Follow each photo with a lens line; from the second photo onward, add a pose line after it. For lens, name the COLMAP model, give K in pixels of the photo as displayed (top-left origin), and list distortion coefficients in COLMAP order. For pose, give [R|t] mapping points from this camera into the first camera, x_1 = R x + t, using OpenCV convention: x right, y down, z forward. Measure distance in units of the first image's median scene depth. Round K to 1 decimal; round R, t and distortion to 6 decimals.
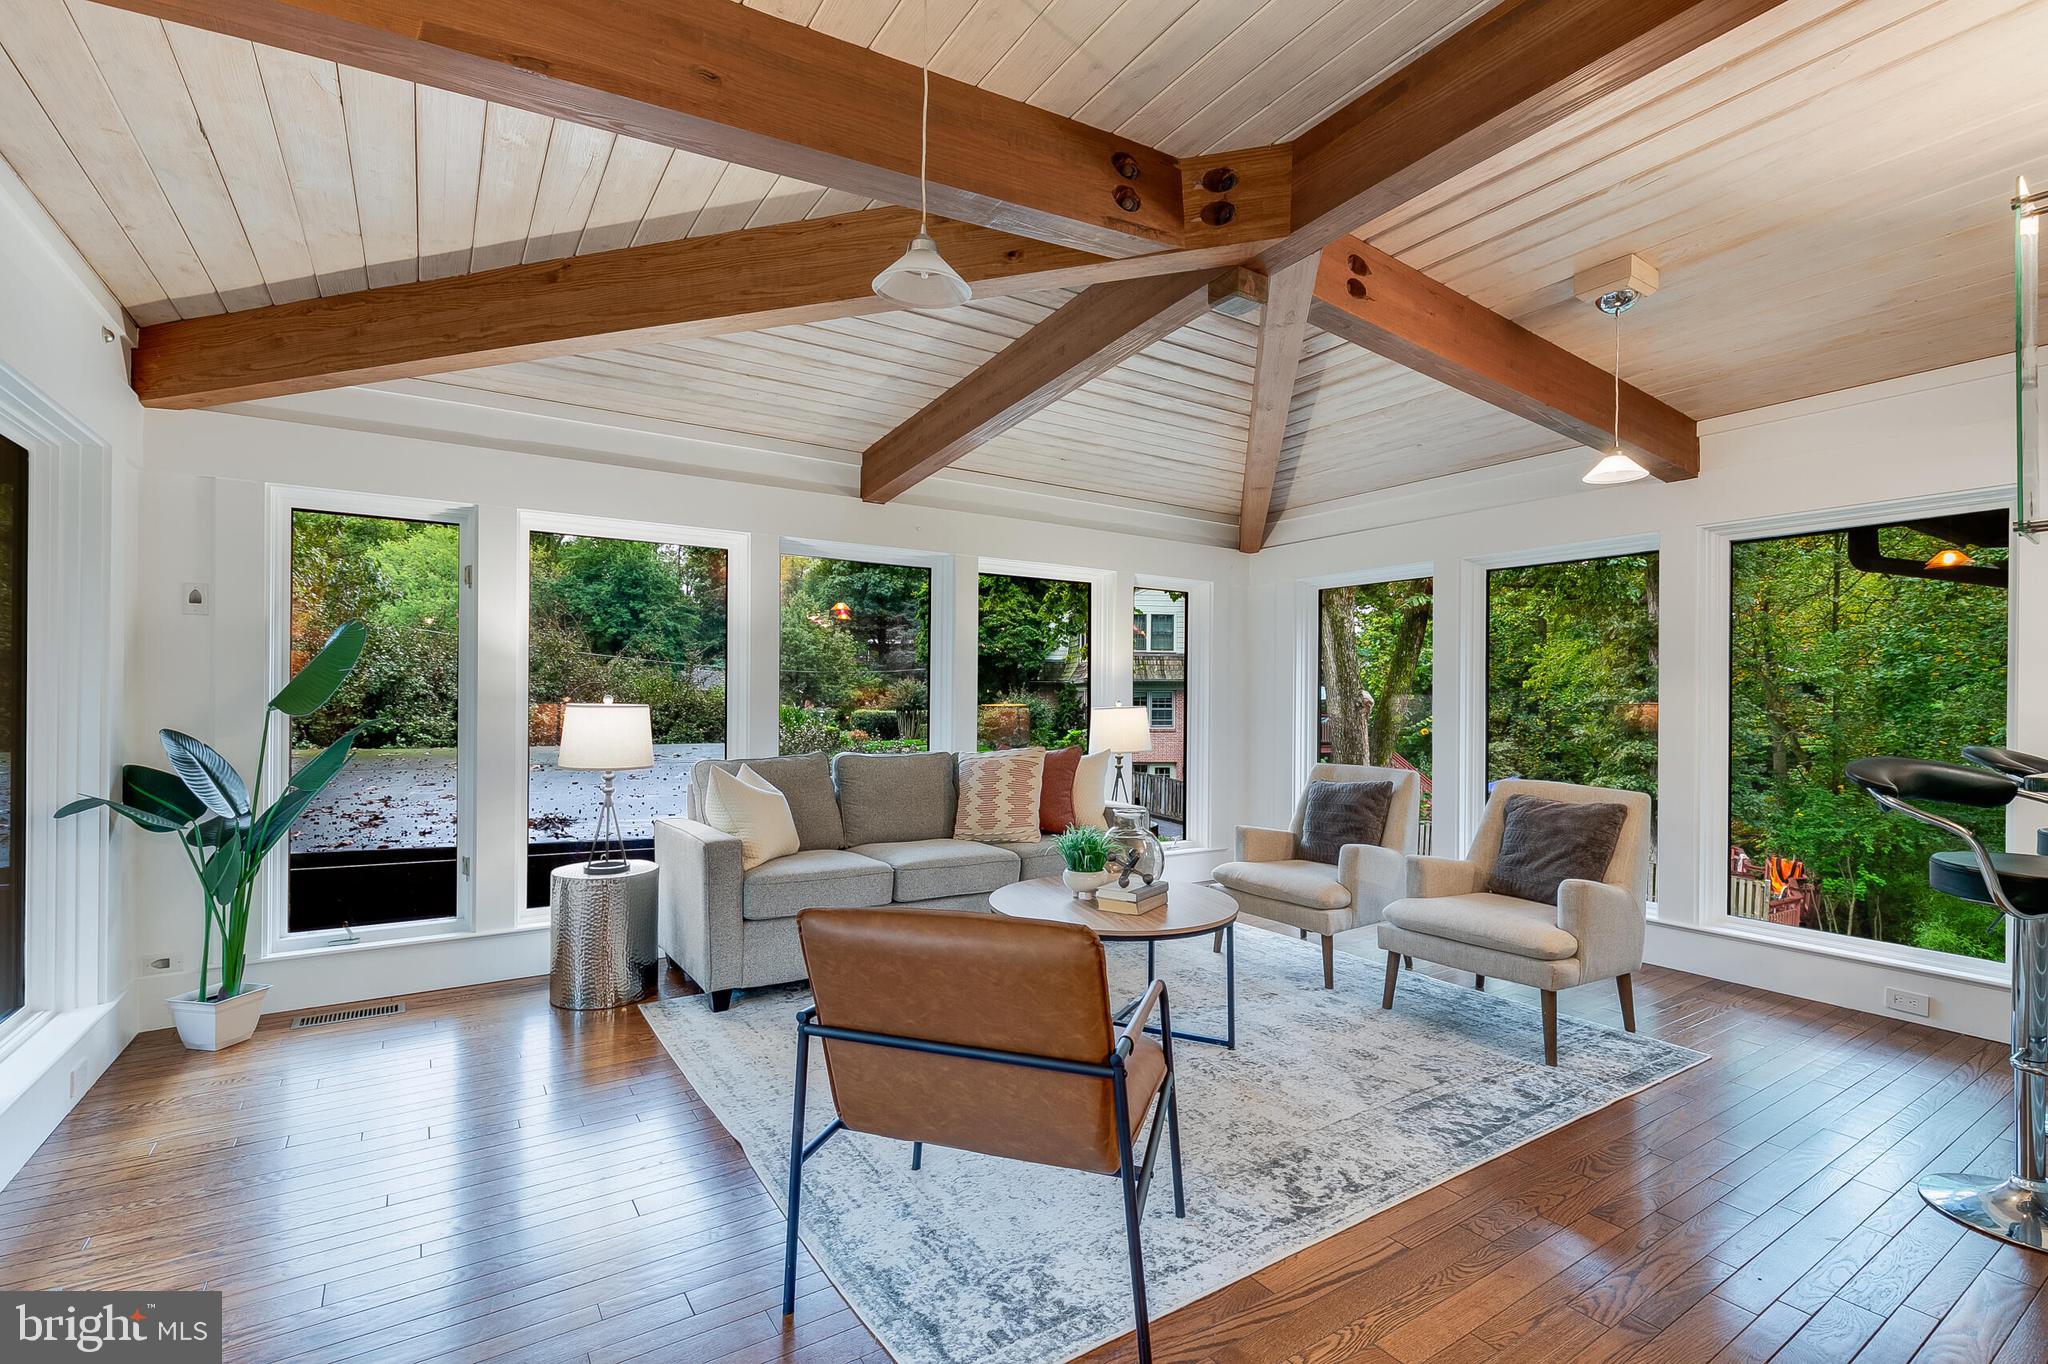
lens RADIAL K [[928.2, 0, 1041.0], [0, 928.2, 701.1], [0, 0, 1]] dist [0.019673, -0.003506]
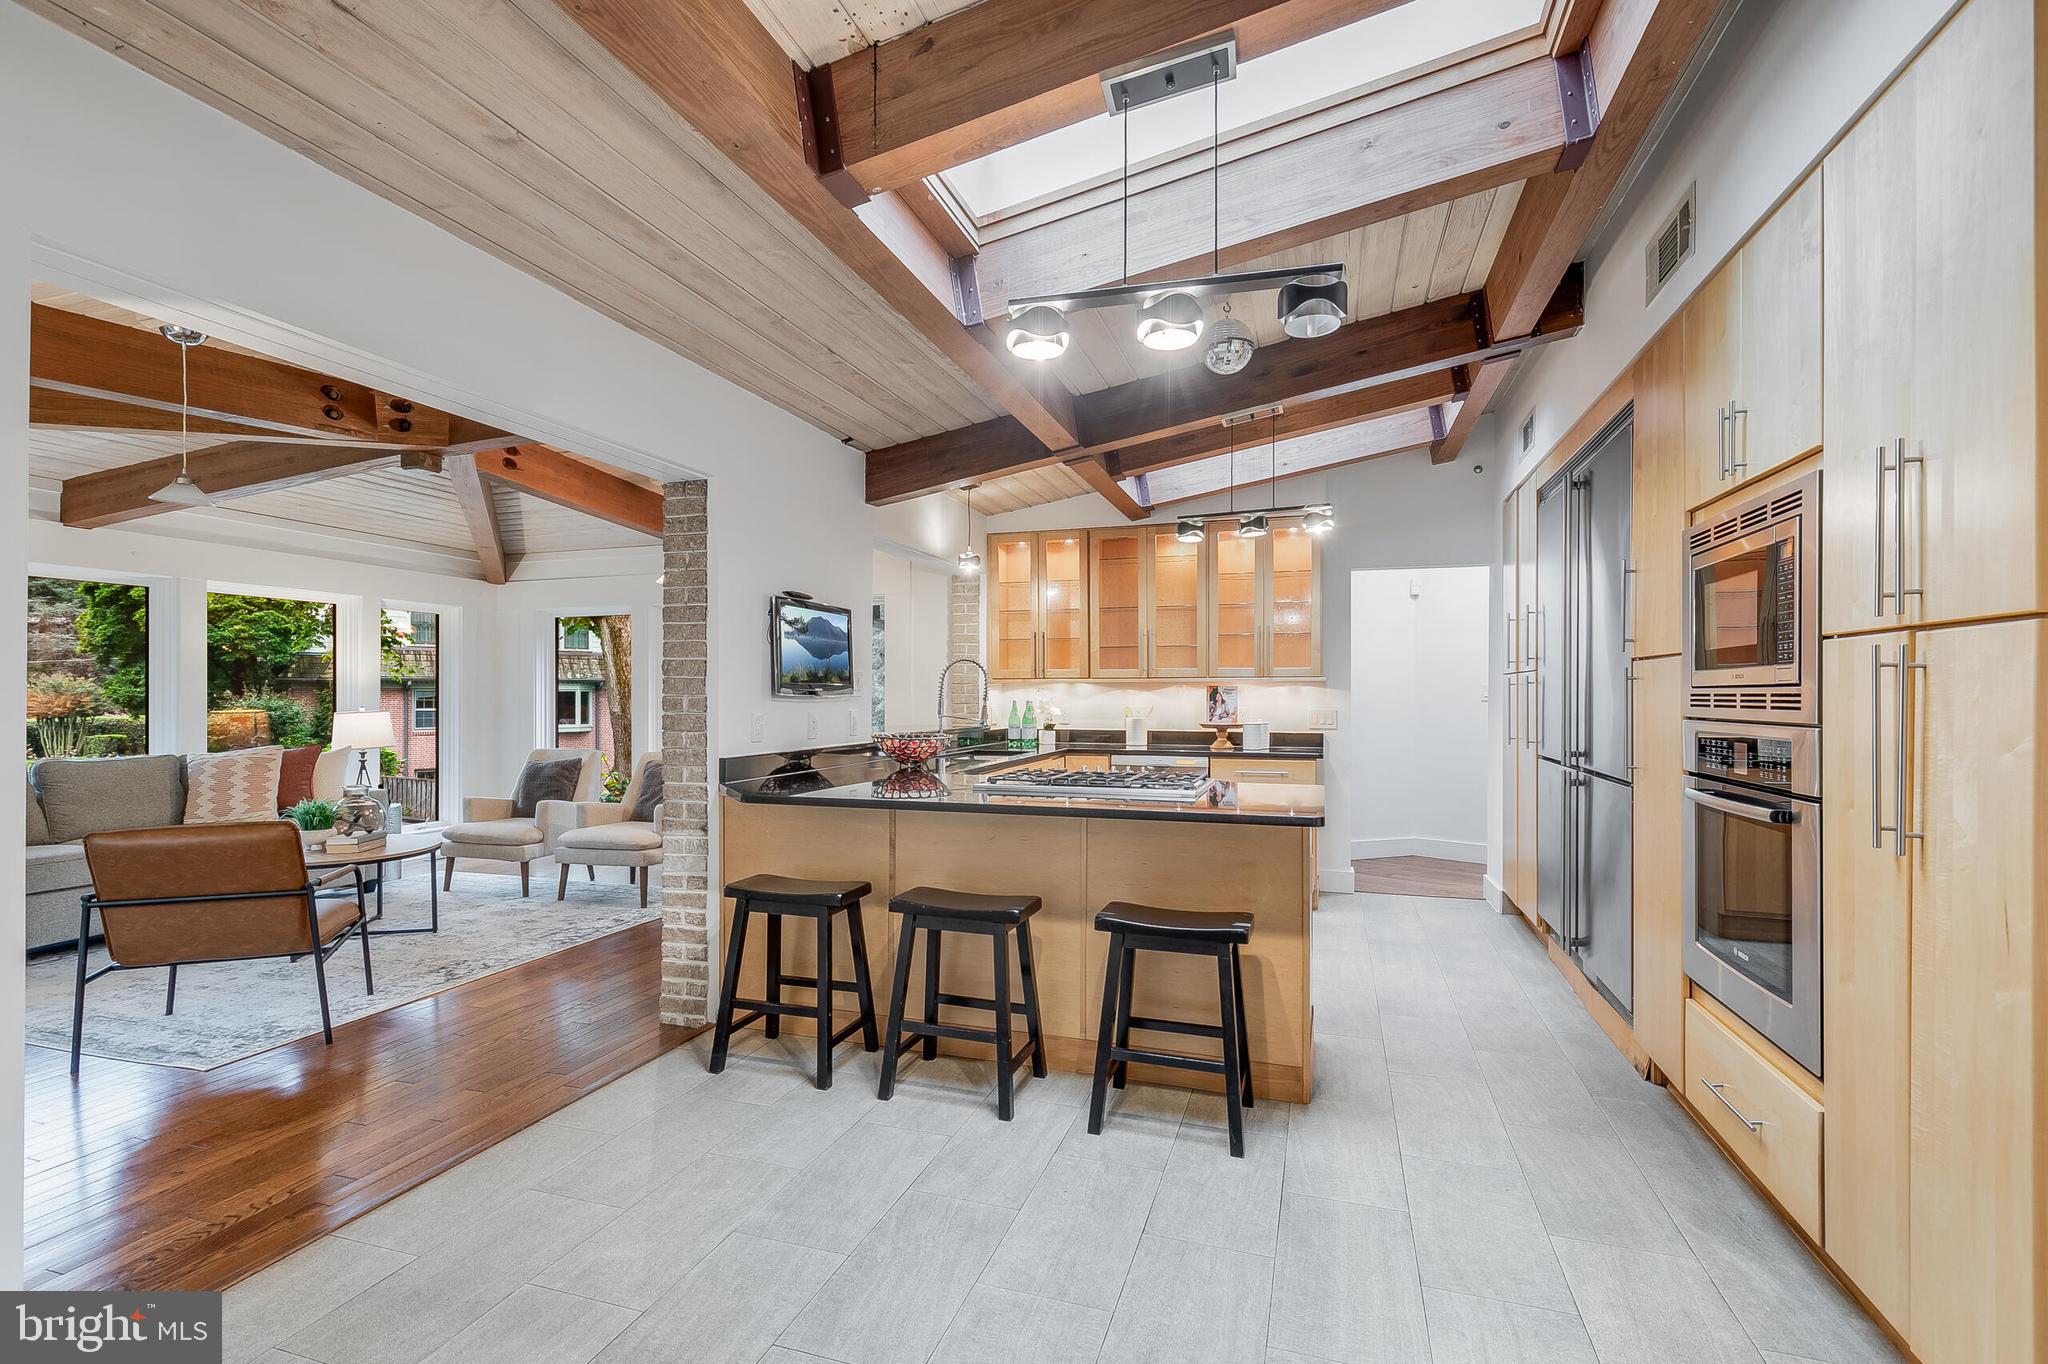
lens RADIAL K [[928.2, 0, 1003.9], [0, 928.2, 692.2], [0, 0, 1]] dist [0.019673, -0.003506]
pose [[0.797717, -0.007154, 0.602990, 0.022870], [0.010683, 0.999940, -0.002269, -0.010302], [-0.602938, 0.008252, 0.797745, -0.741921]]
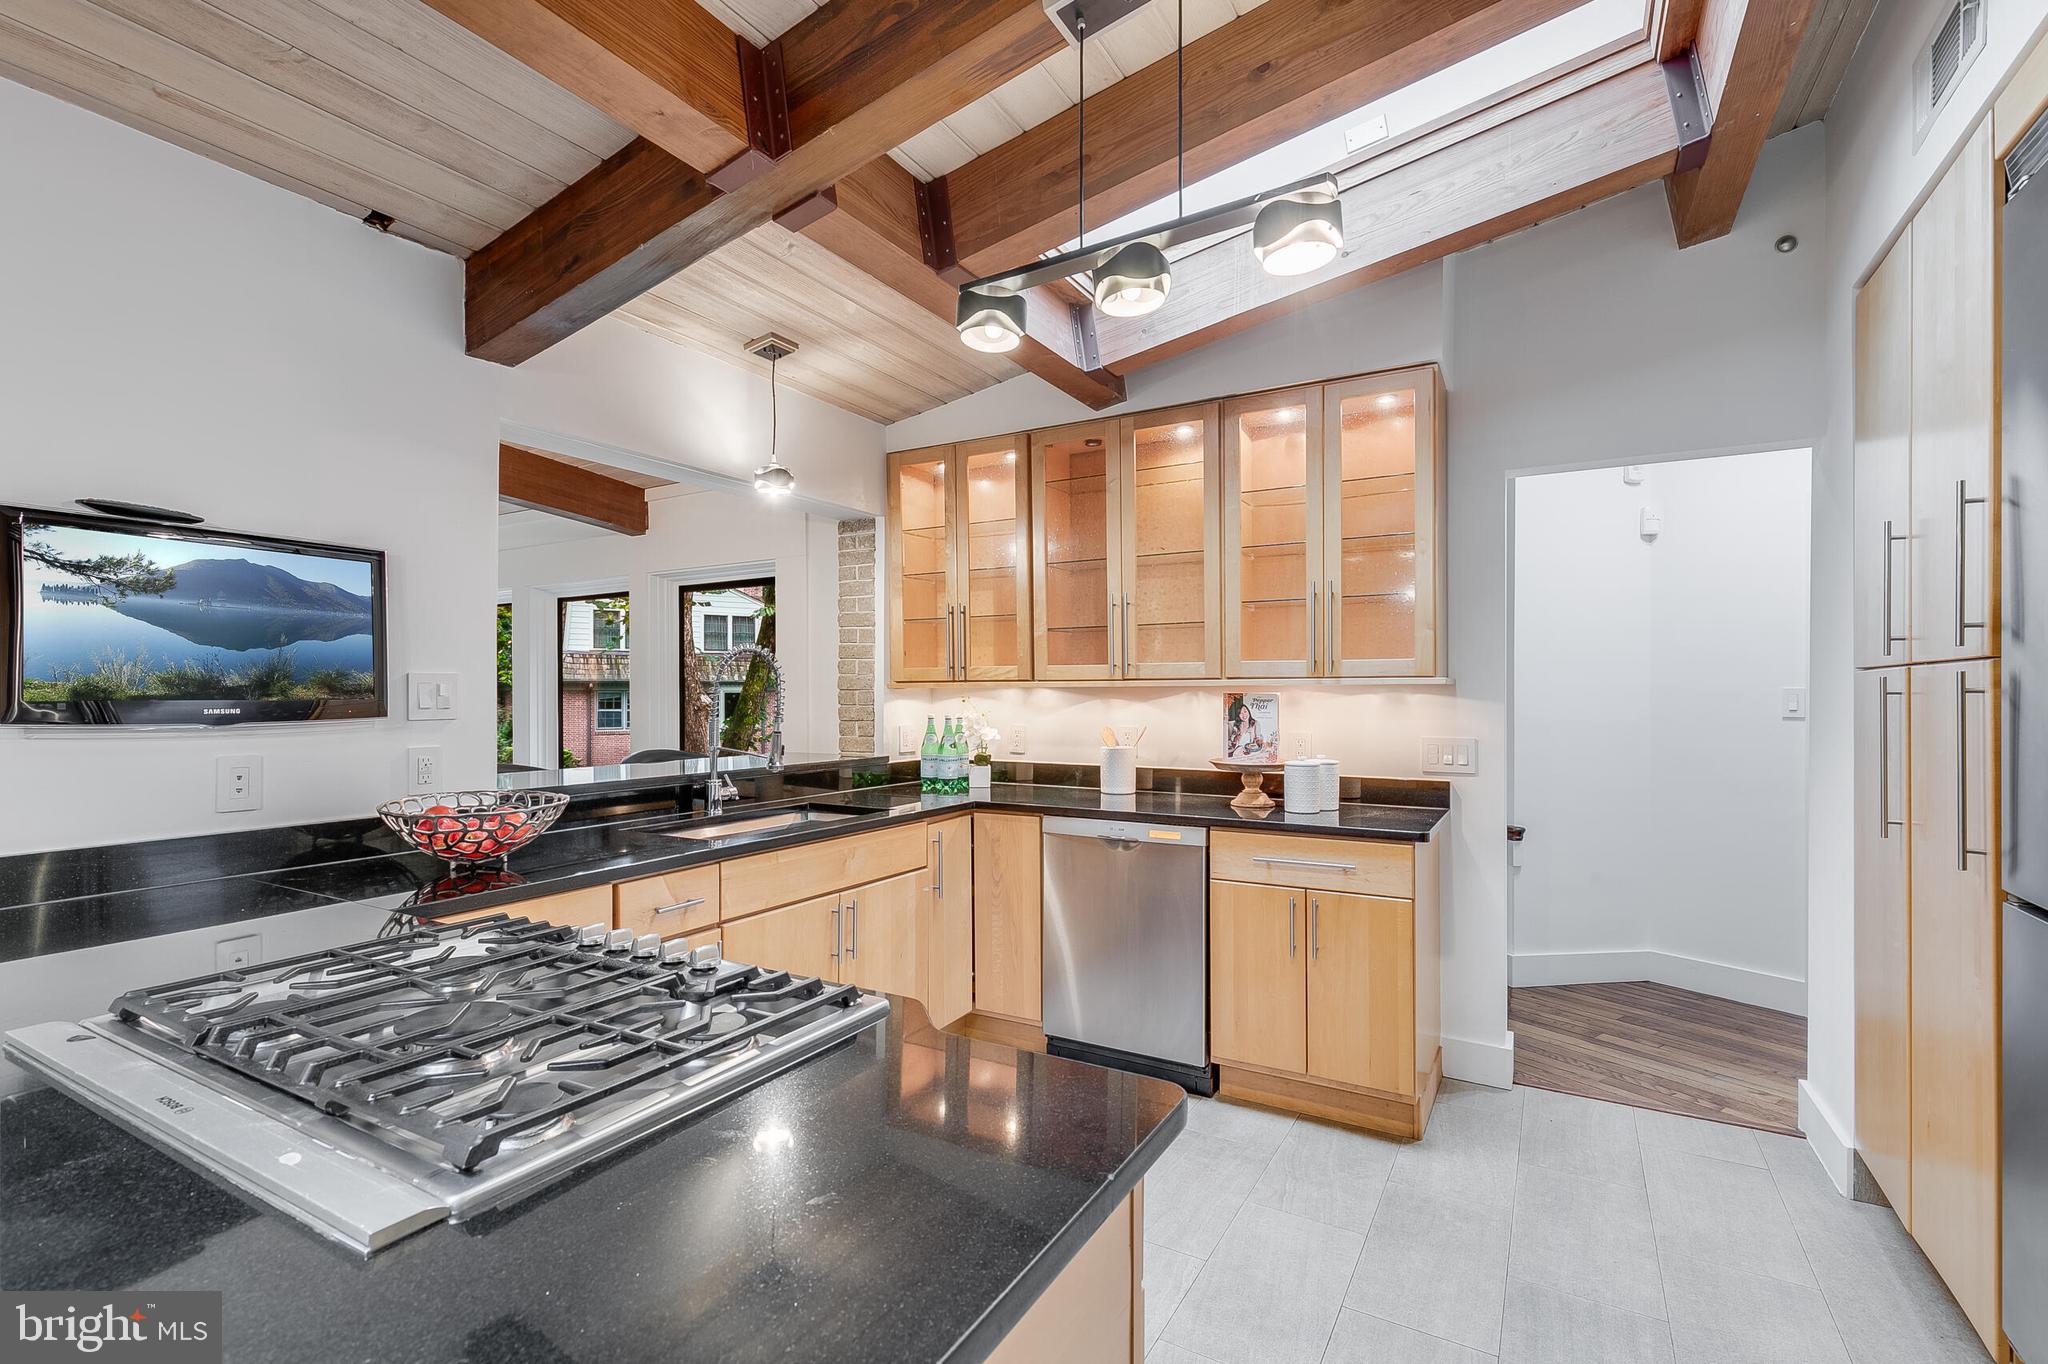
lens RADIAL K [[928.2, 0, 1007.7], [0, 928.2, 691.1], [0, 0, 1]] dist [0.019673, -0.003506]
pose [[0.904234, -0.010570, 0.426907, 0.766165], [0.013579, 0.999900, -0.004007, -0.023691], [-0.426822, 0.009420, 0.904287, -0.361318]]
